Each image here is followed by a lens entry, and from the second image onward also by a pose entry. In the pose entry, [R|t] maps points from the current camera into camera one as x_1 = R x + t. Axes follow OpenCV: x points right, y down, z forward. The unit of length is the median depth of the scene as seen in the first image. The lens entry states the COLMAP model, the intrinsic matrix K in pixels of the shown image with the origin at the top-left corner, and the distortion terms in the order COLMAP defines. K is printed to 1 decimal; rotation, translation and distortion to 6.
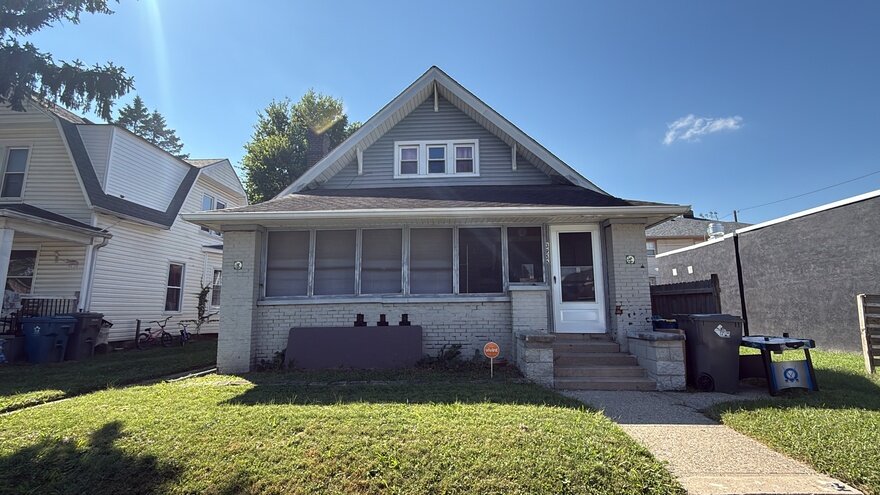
lens RADIAL K [[400.0, 0, 440.4], [0, 400.0, 250.0], [0, 0, 1]] dist [0.005342, 0.000042]
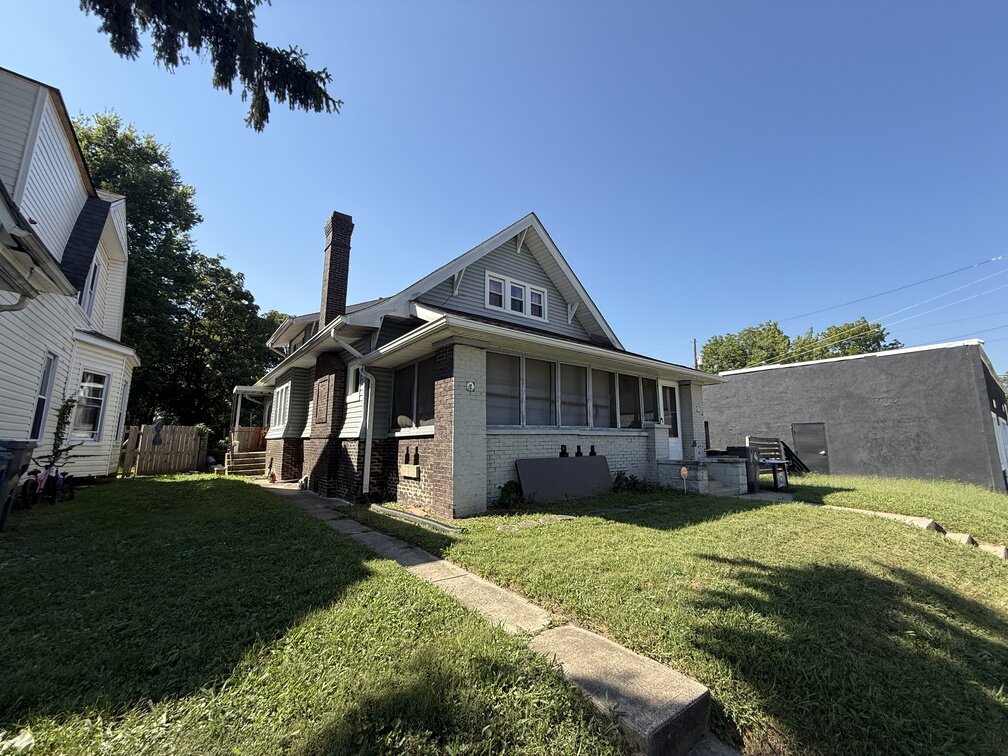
lens RADIAL K [[399.9, 0, 499.3], [0, 399.9, 377.9], [0, 0, 1]] dist [-0.001148, 0.000133]
pose [[0.773255, 0.111104, 0.624285, -0.683008], [-0.101123, 0.993537, -0.051566, 0.039883], [-0.625980, -0.023256, 0.779493, 0.209126]]
